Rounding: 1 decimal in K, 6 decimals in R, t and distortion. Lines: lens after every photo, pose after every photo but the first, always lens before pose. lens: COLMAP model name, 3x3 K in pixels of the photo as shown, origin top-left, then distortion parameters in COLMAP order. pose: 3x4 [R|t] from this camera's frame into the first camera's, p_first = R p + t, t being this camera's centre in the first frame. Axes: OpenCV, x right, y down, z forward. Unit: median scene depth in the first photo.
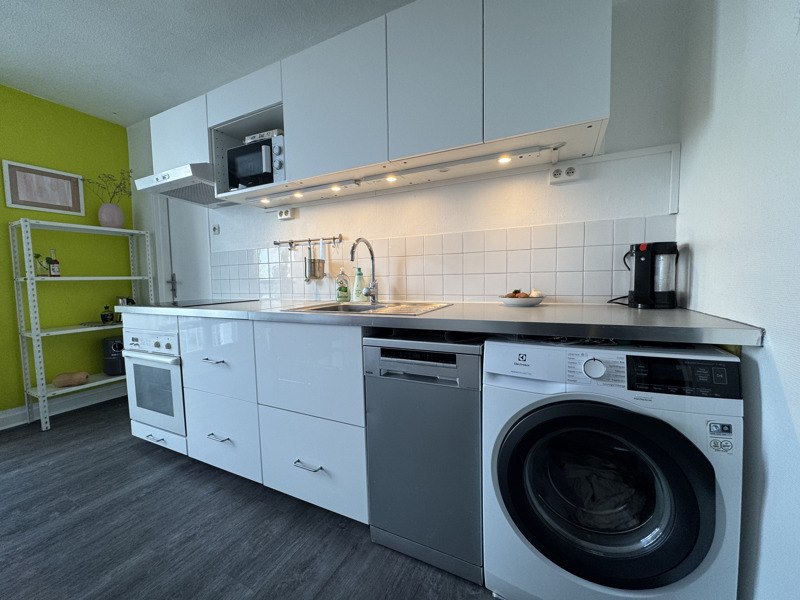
lens RADIAL K [[320.9, 0, 400.0], [0, 320.9, 300.0], [0, 0, 1]] dist [-0.001858, 0.000003]
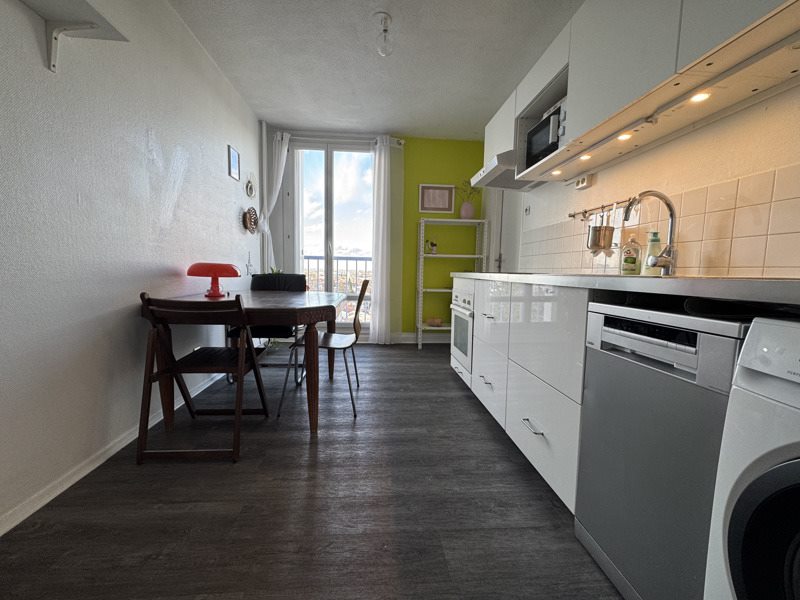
lens RADIAL K [[320.9, 0, 400.0], [0, 320.9, 300.0], [0, 0, 1]] dist [-0.001858, 0.000003]
pose [[0.518460, 0.107570, -0.848309, 0.228308], [-0.086105, 0.993581, 0.073367, 0.058986], [0.850756, 0.035006, 0.524394, 0.070527]]
